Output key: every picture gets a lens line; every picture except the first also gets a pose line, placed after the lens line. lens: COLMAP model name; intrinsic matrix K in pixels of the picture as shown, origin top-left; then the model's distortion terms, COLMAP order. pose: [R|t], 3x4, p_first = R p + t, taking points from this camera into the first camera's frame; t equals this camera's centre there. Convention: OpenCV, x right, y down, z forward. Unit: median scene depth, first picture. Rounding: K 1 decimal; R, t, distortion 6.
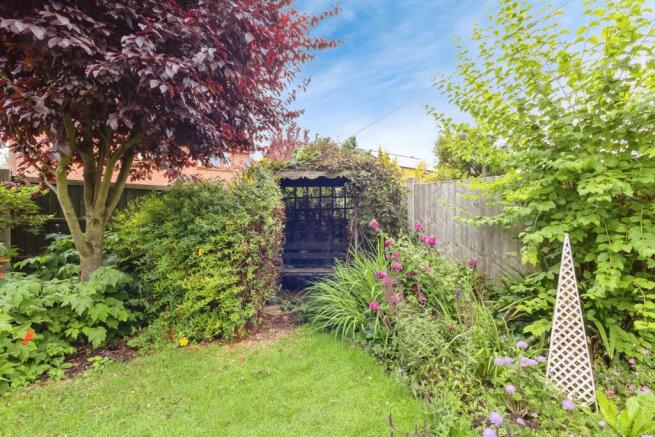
lens RADIAL K [[310.5, 0, 326.9], [0, 310.5, 218.5], [0, 0, 1]] dist [-0.002054, -0.000412]
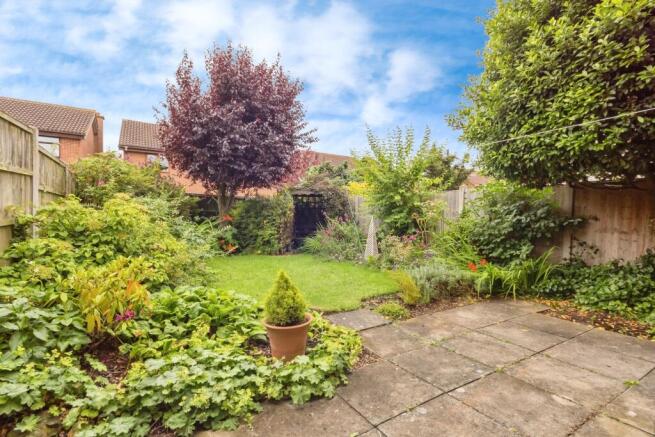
lens RADIAL K [[310.5, 0, 328.3], [0, 310.5, 217.6], [0, 0, 1]] dist [-0.002054, -0.000412]
pose [[0.998103, 0.010482, -0.060673, 0.318716], [-0.010956, 0.999912, -0.007484, 0.069787], [0.060589, 0.008135, 0.998130, -1.630671]]
